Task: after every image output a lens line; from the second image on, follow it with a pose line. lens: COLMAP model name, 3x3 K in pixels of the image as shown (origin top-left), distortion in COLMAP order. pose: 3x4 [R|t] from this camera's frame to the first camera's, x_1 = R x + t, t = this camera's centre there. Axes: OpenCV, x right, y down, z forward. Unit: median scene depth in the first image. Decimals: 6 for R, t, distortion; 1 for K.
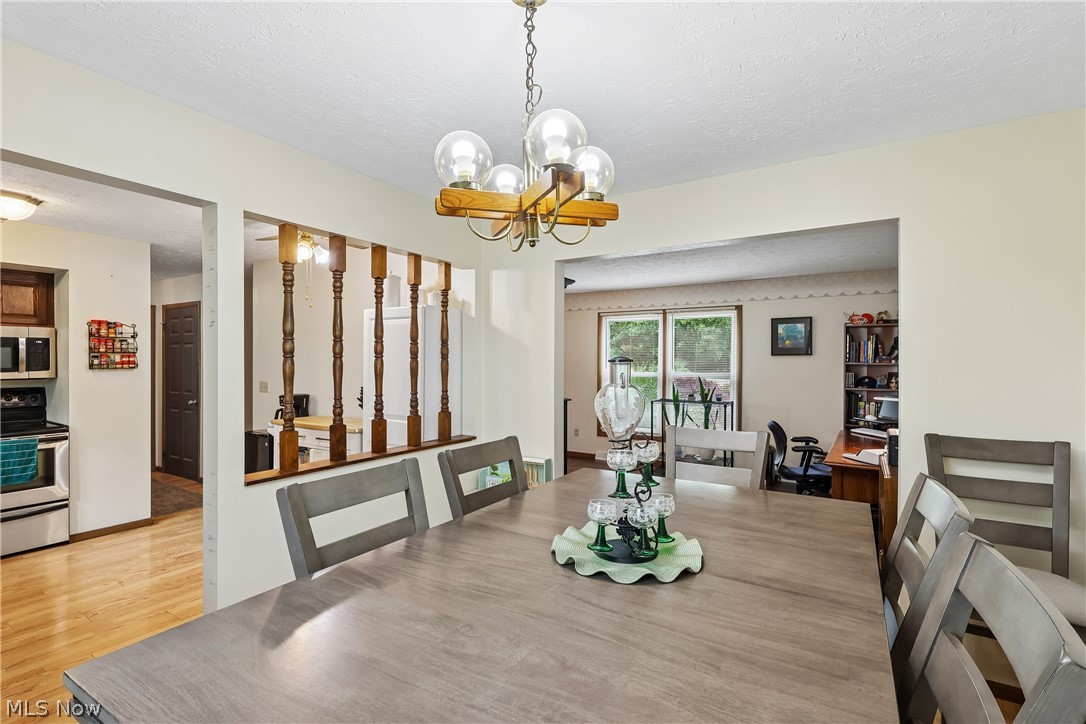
lens RADIAL K [[501.2, 0, 540.7], [0, 501.2, 360.4], [0, 0, 1]] dist [-0.003489, 0.001540]
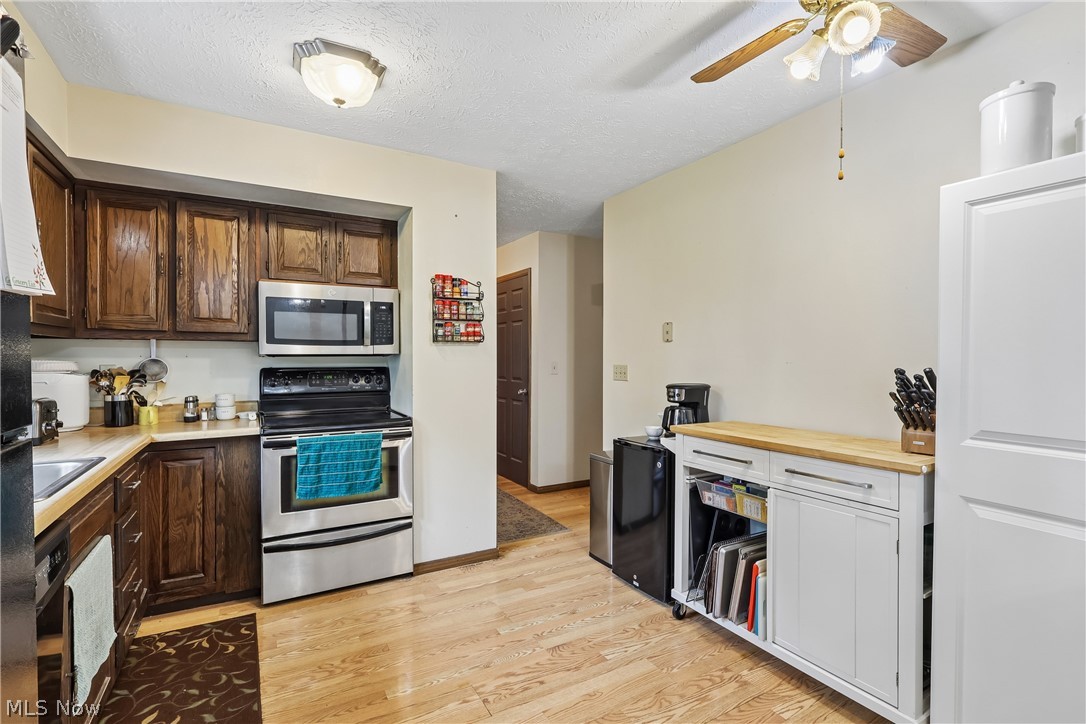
lens RADIAL K [[501.2, 0, 533.7], [0, 501.2, 359.4], [0, 0, 1]] dist [-0.003489, 0.001540]
pose [[0.875942, 0.001640, -0.482414, -0.415123], [0.000505, 0.999991, 0.004316, 0.039647], [0.482417, -0.004024, 0.875932, 0.423360]]
